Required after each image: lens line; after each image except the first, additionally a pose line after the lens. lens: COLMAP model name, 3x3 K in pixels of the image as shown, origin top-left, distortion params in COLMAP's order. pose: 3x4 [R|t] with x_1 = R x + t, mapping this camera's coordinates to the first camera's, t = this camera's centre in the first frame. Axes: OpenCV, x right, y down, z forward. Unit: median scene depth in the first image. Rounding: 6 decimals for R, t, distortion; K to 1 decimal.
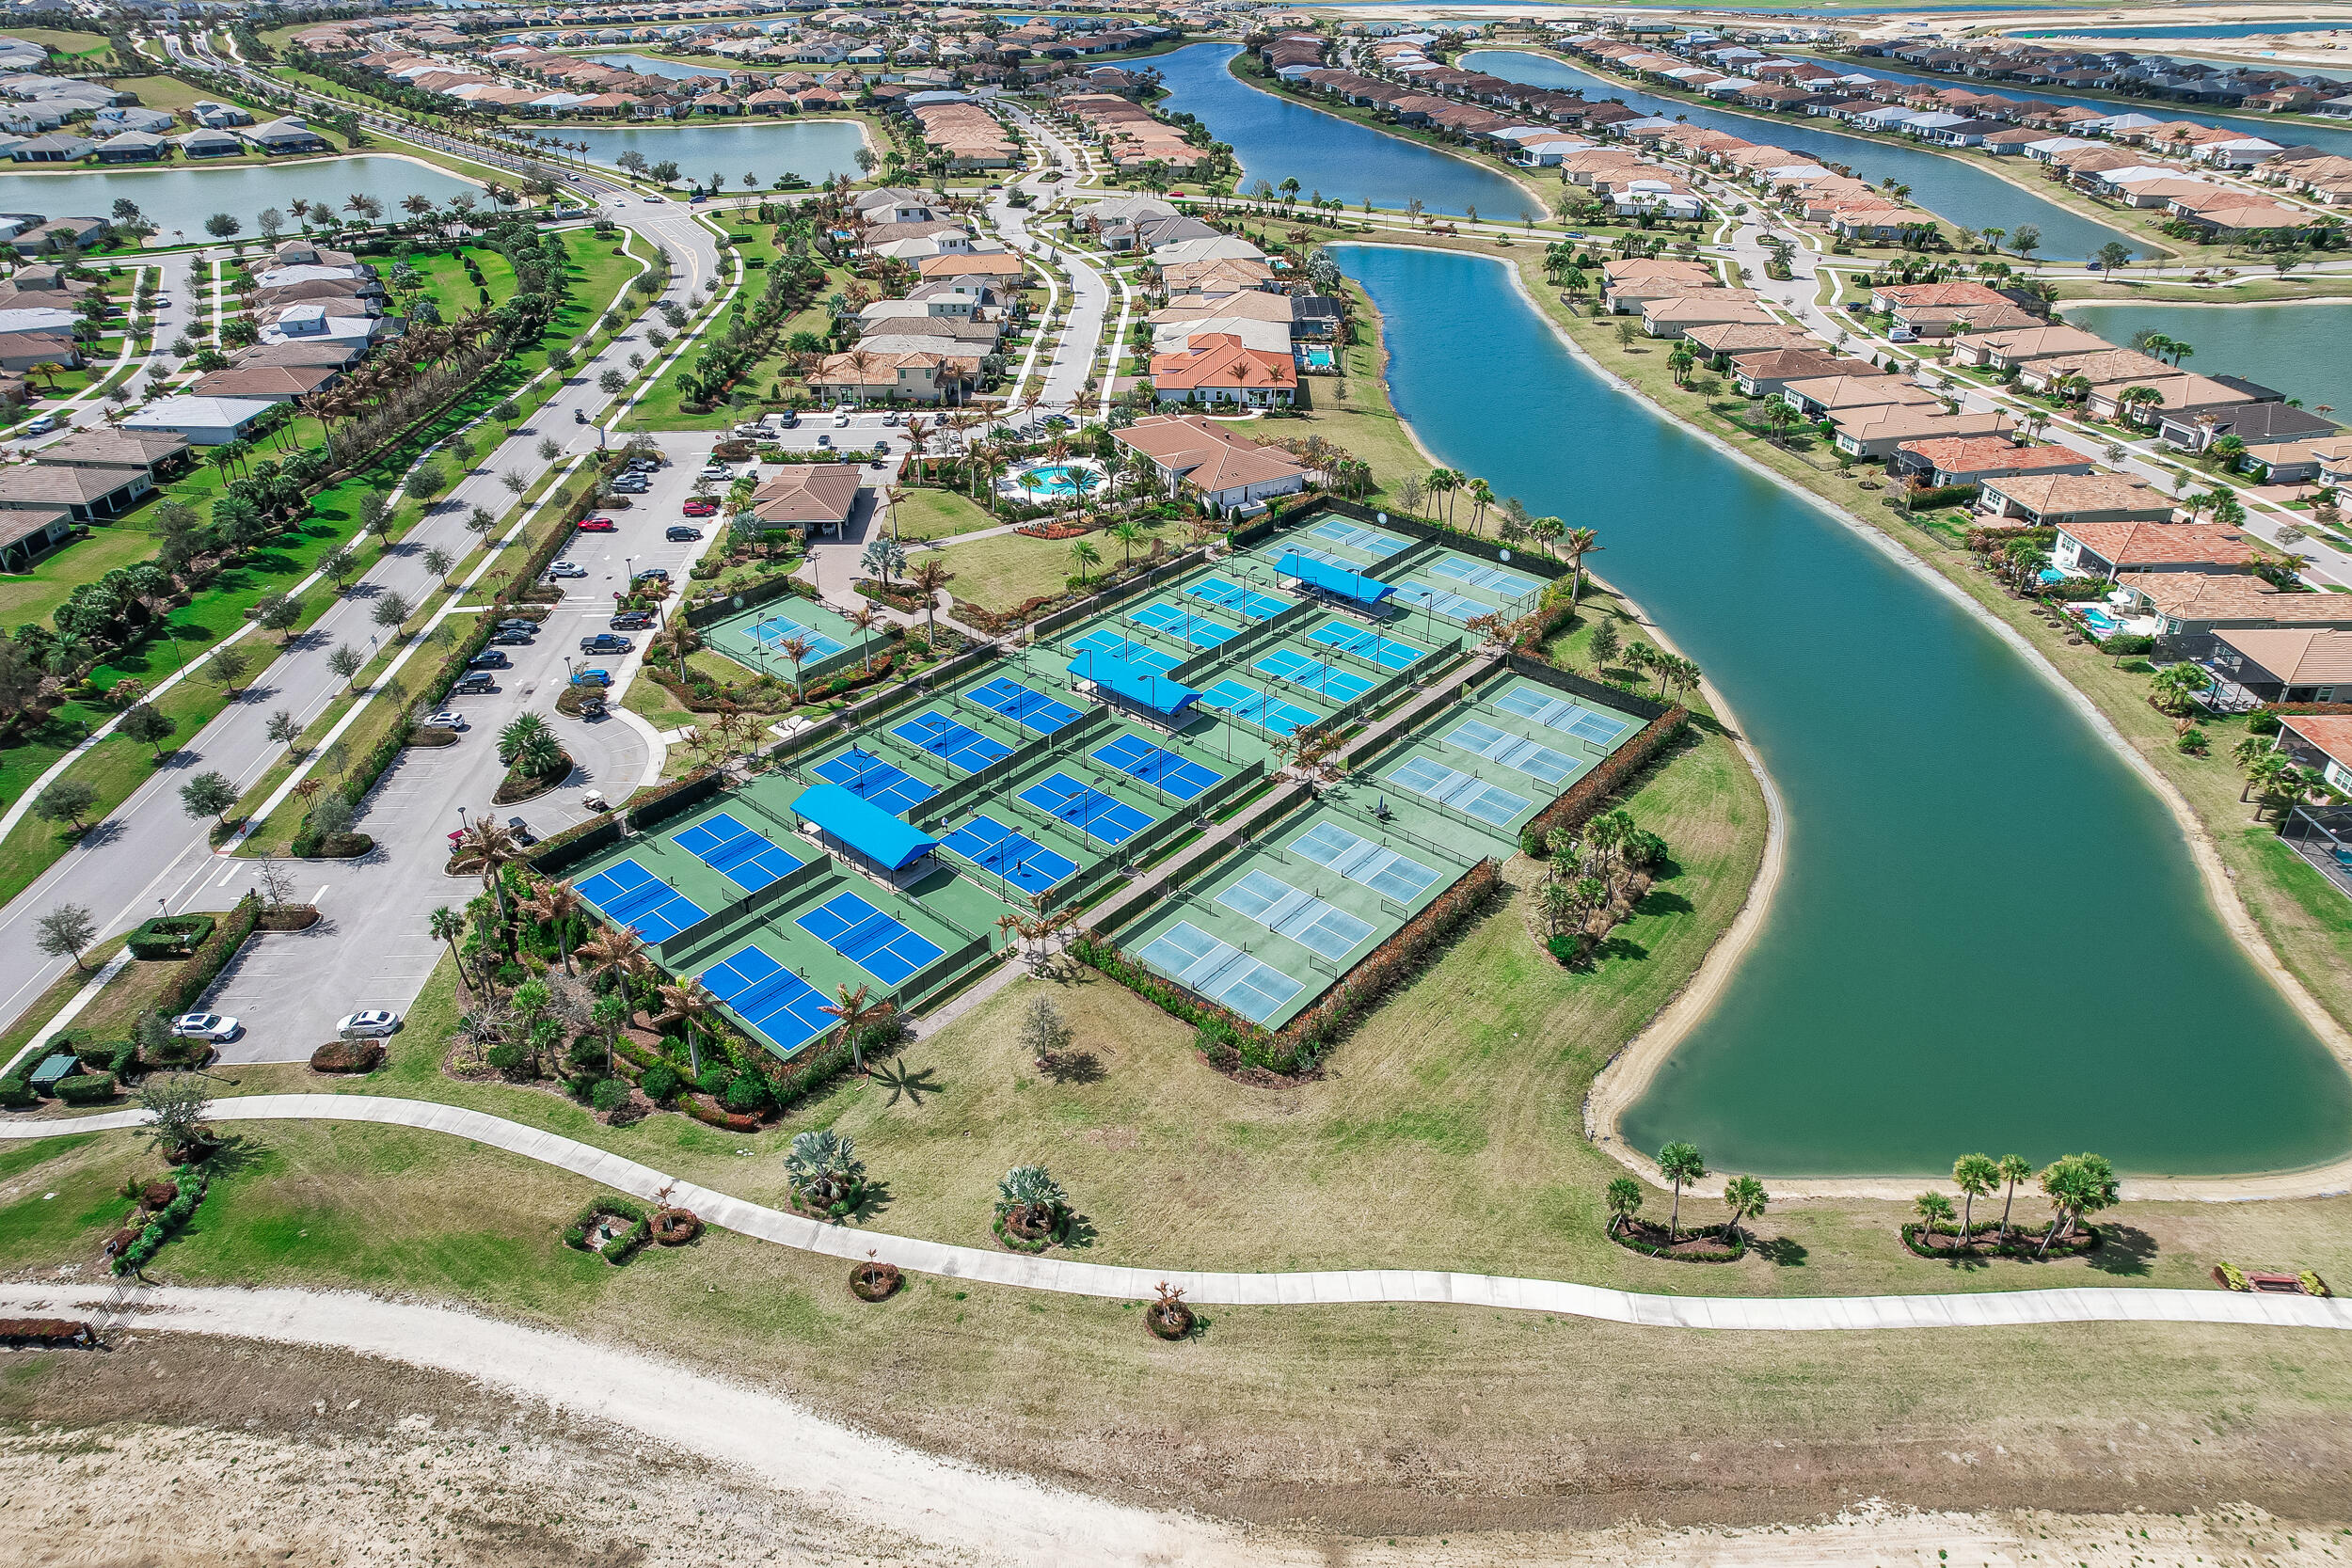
lens RADIAL K [[1454.9, 0, 1148.0], [0, 1454.9, 782.3], [0, 0, 1]] dist [-0.077466, 0.059468]
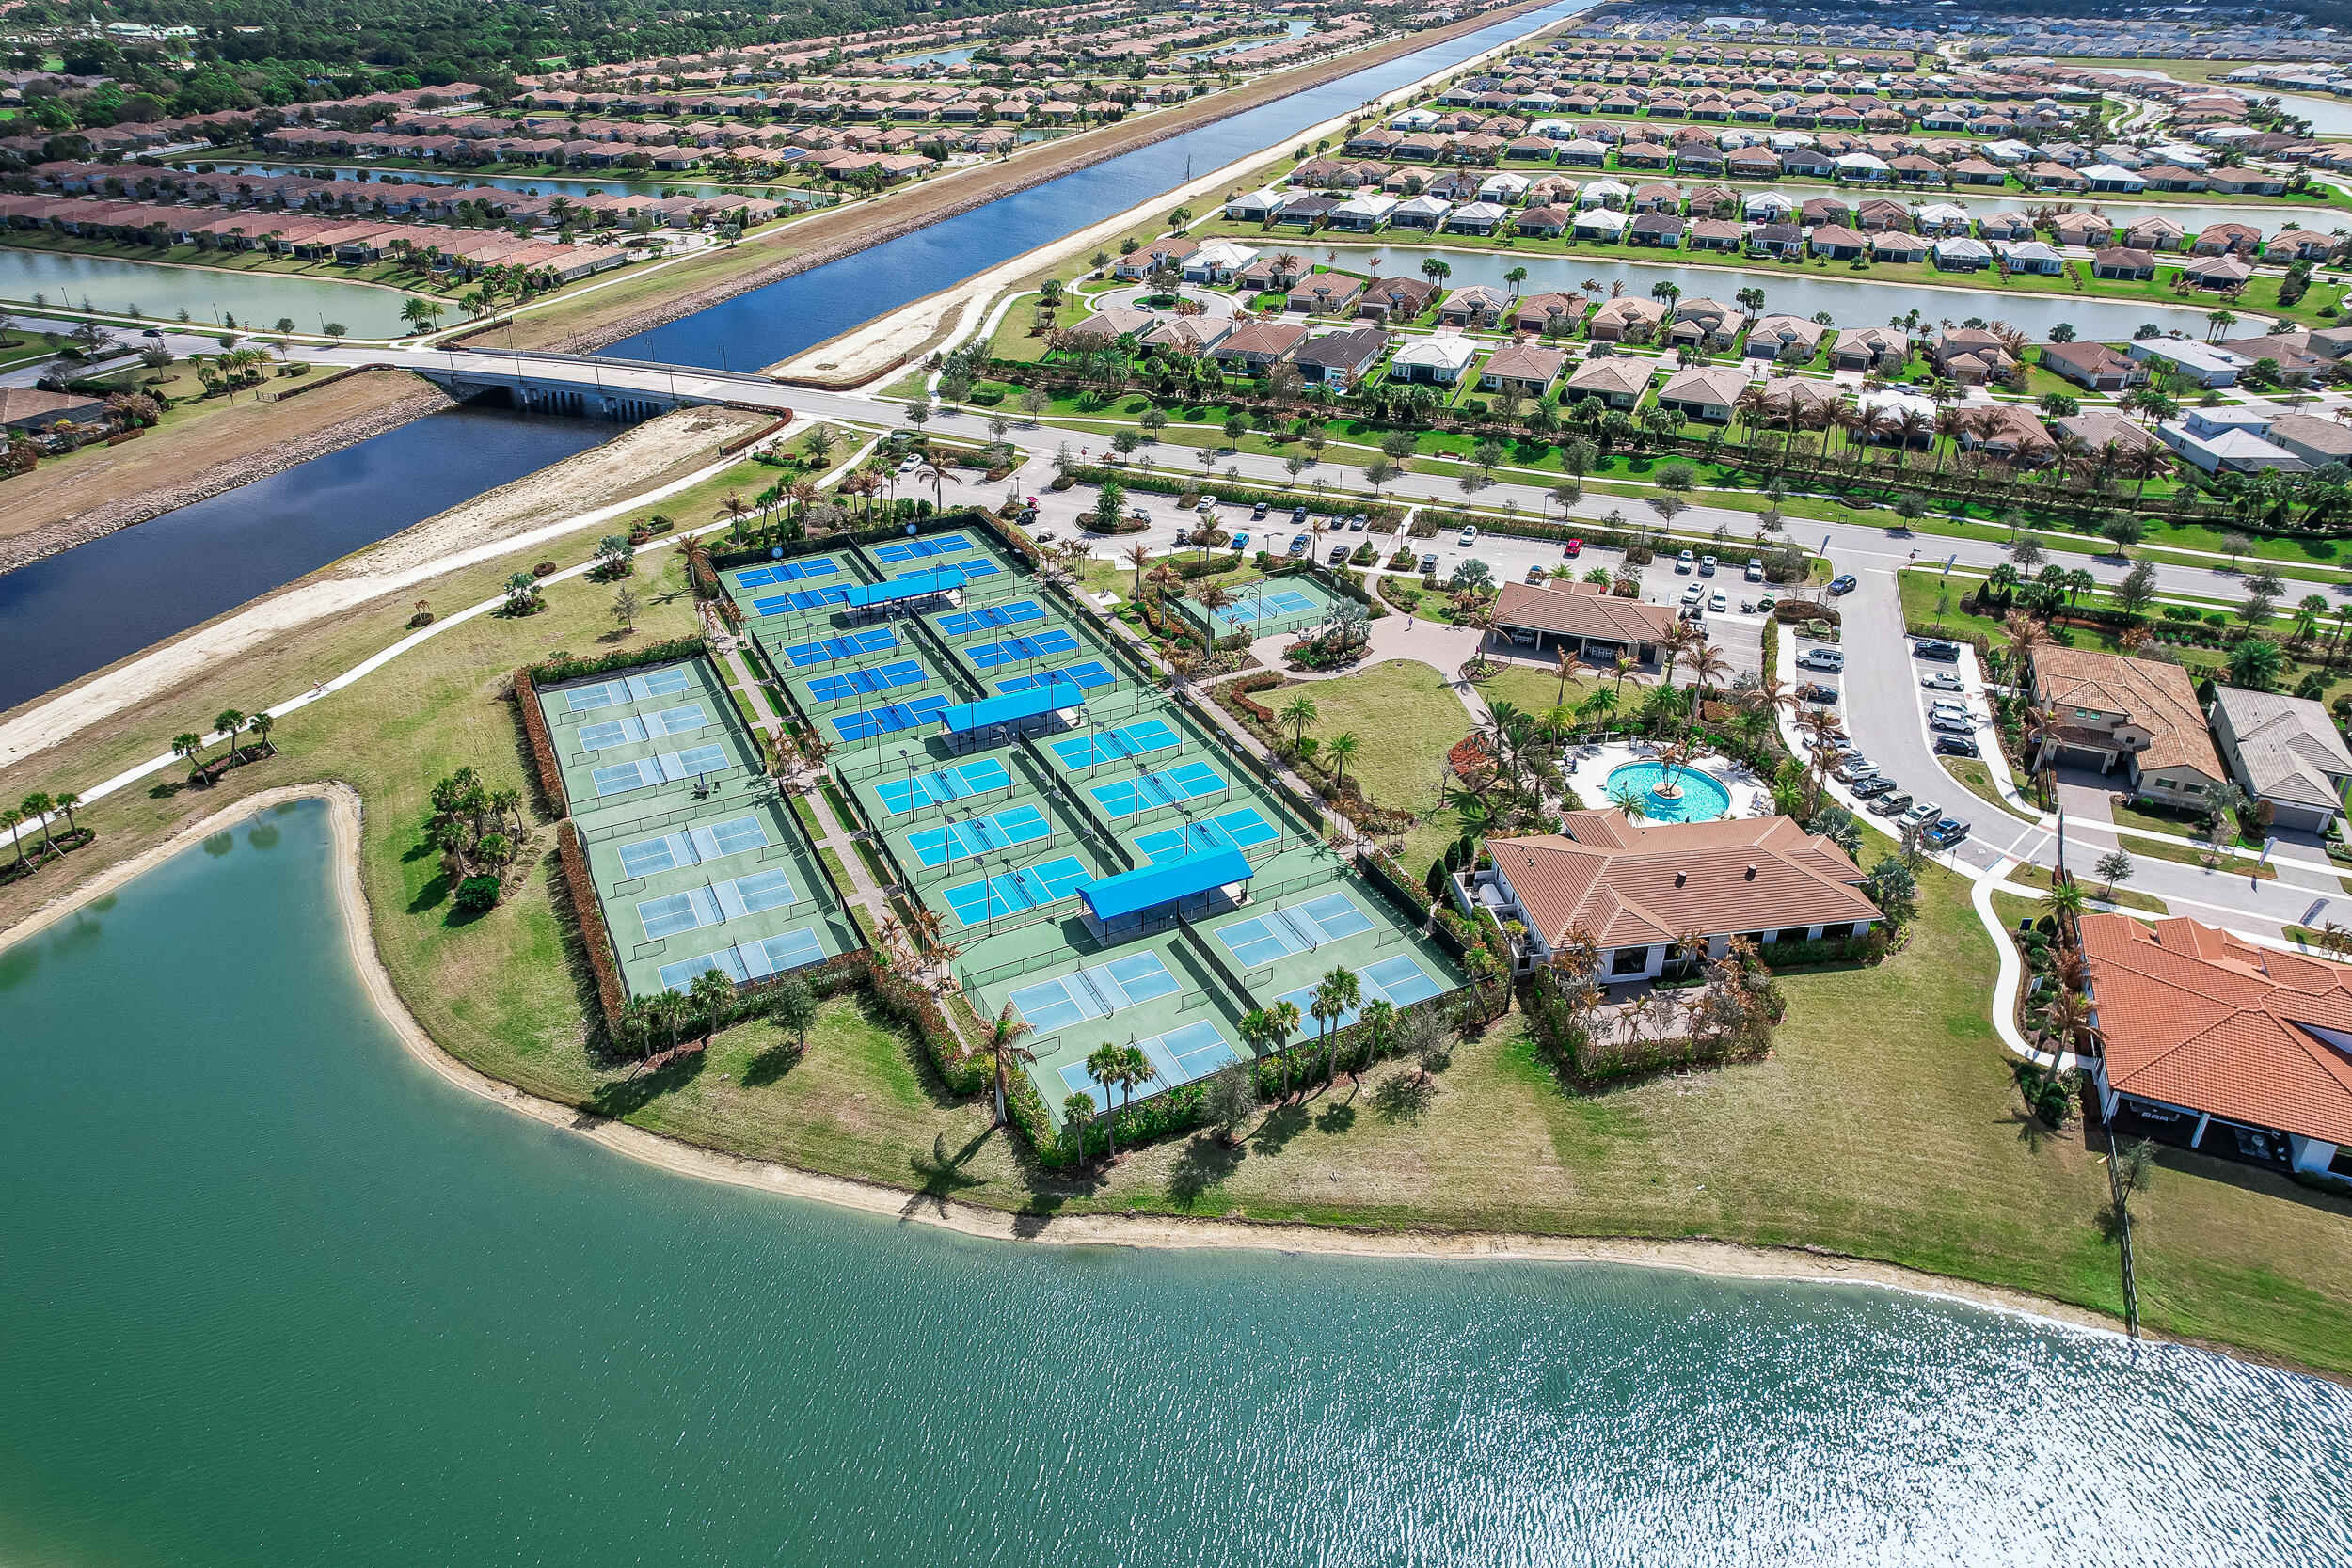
lens RADIAL K [[1470.8, 0, 1186.8], [0, 1470.8, 780.9], [0, 0, 1]] dist [-0.082476, 0.067049]
pose [[-0.347778, 0.478873, -0.806059, 0.739169], [-0.502073, 0.630947, 0.591463, -0.653730], [0.791816, 0.610398, 0.021000, 1.036885]]
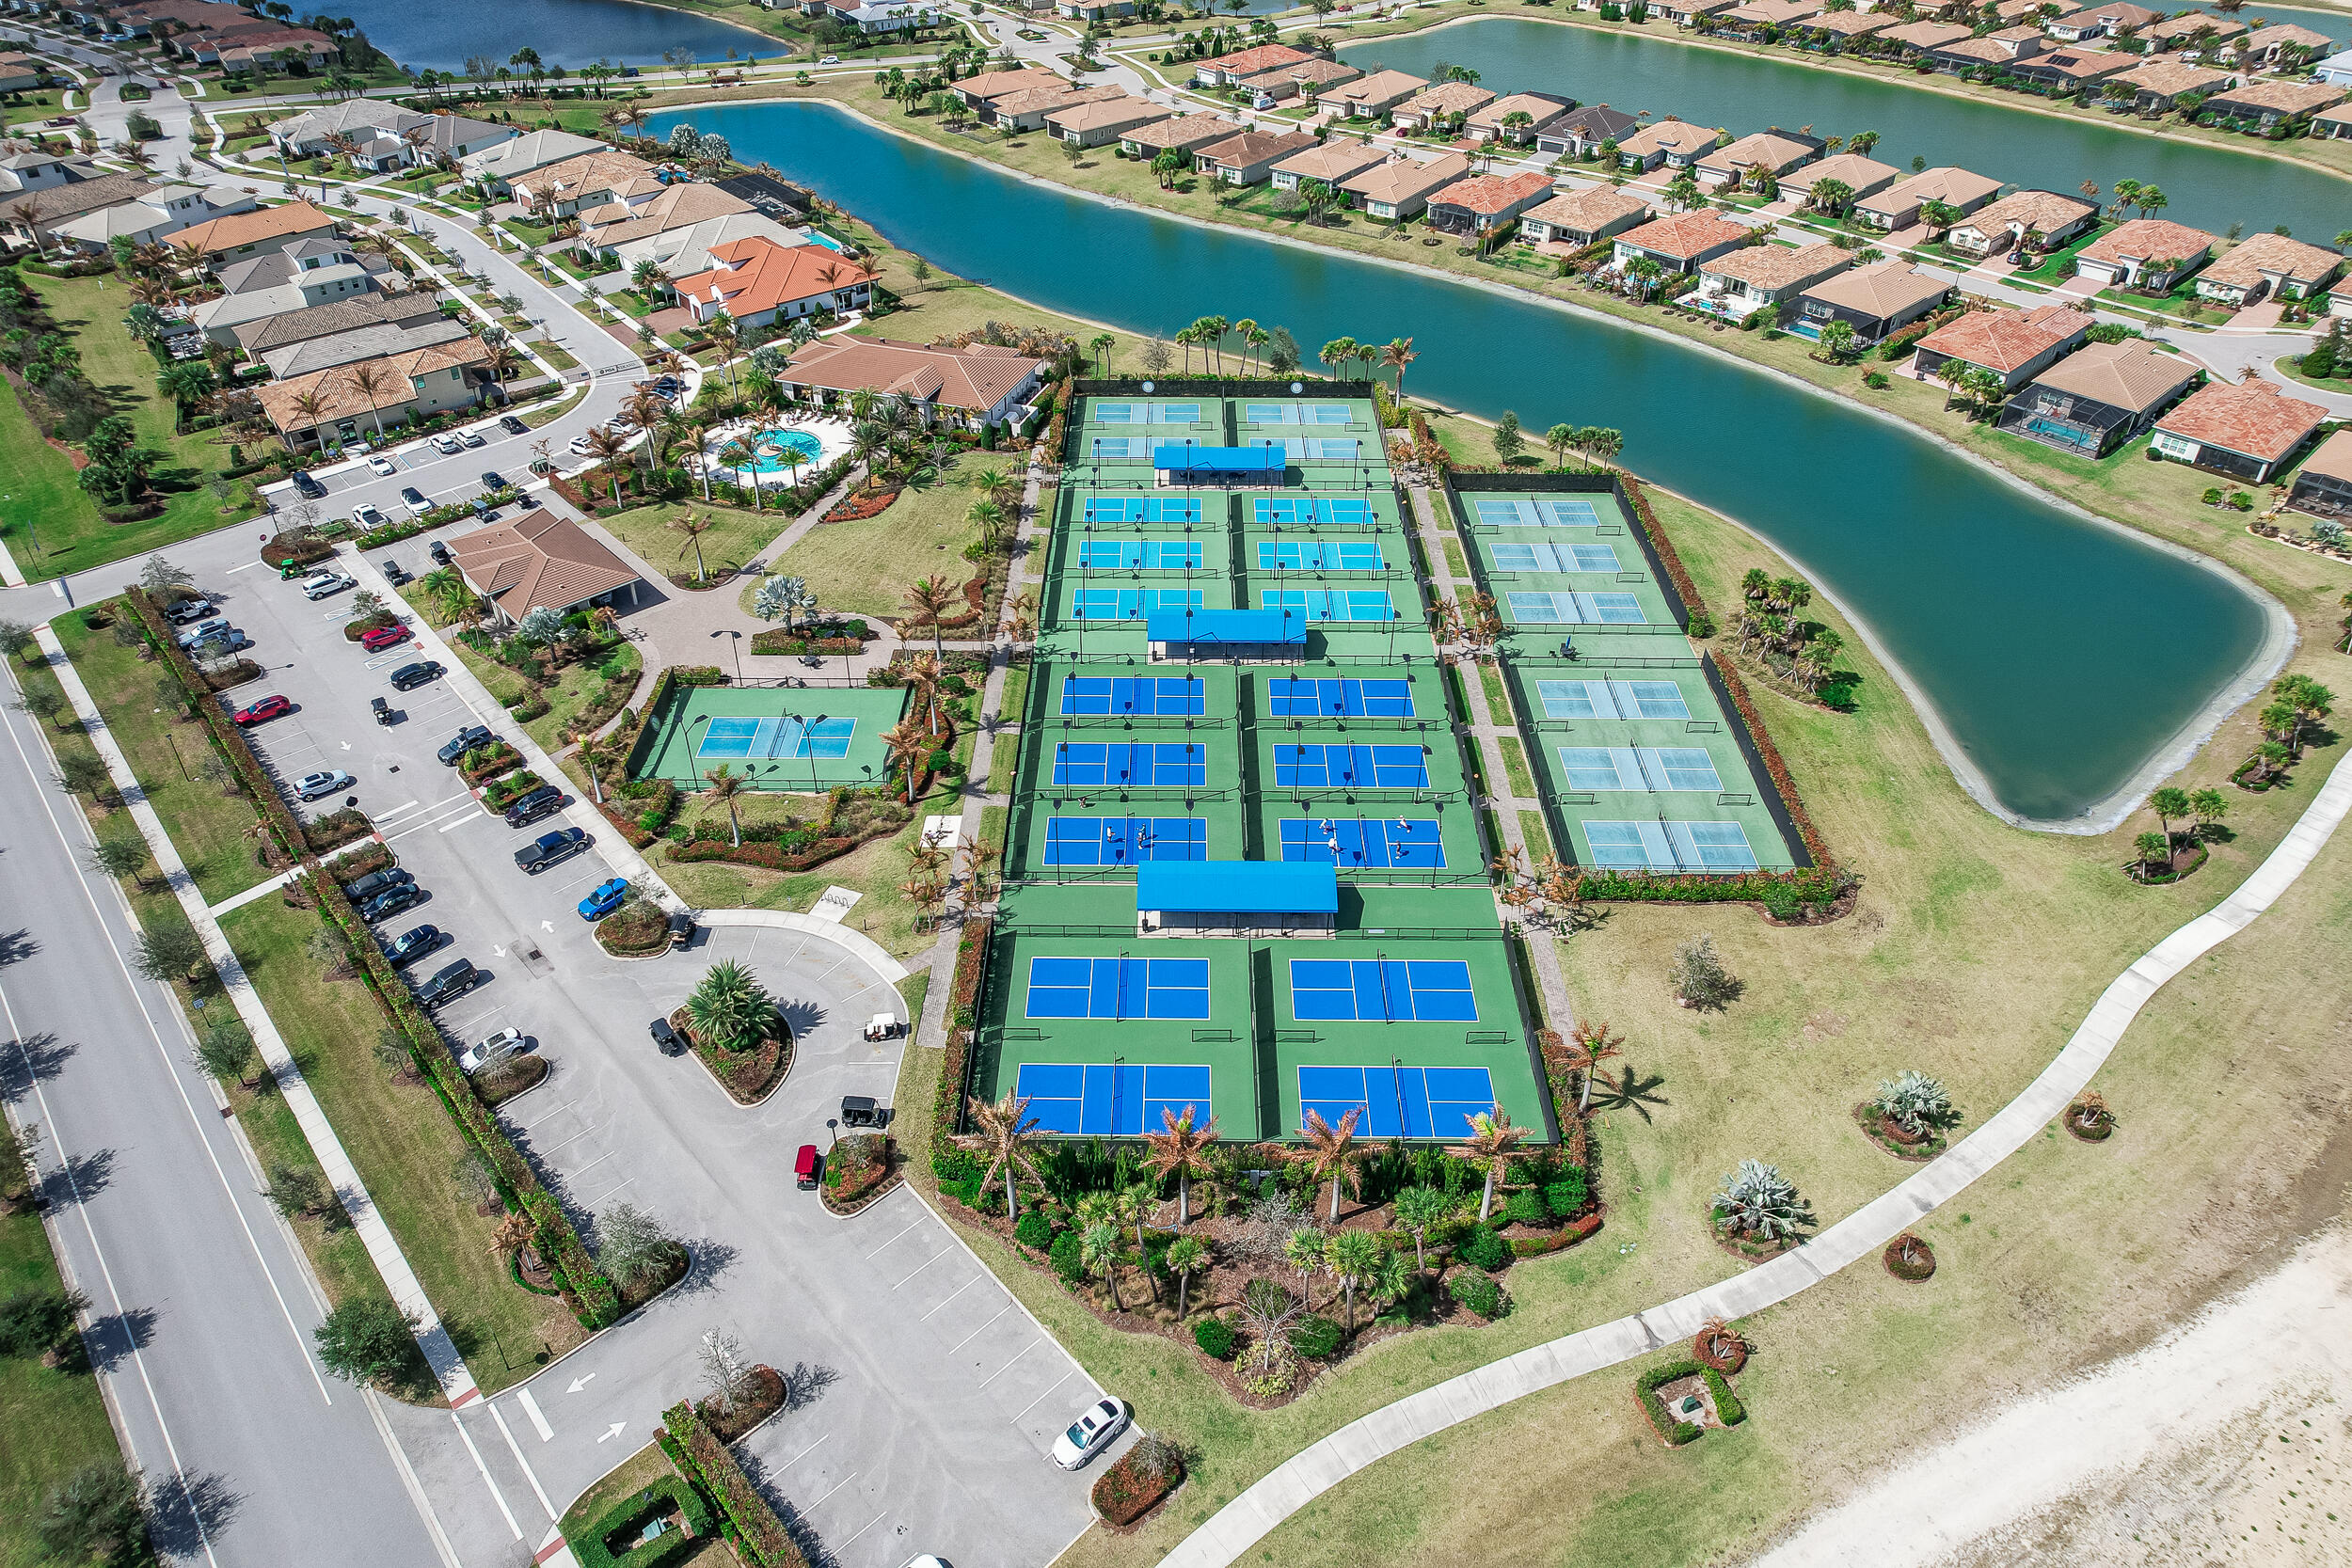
lens RADIAL K [[1454.9, 0, 1148.0], [0, 1454.9, 782.3], [0, 0, 1]] dist [-0.077466, 0.059468]
pose [[0.756609, -0.405158, 0.513215, -0.510713], [0.346707, 0.914056, 0.210467, -0.174398], [-0.554380, 0.018694, 0.832054, 0.266949]]
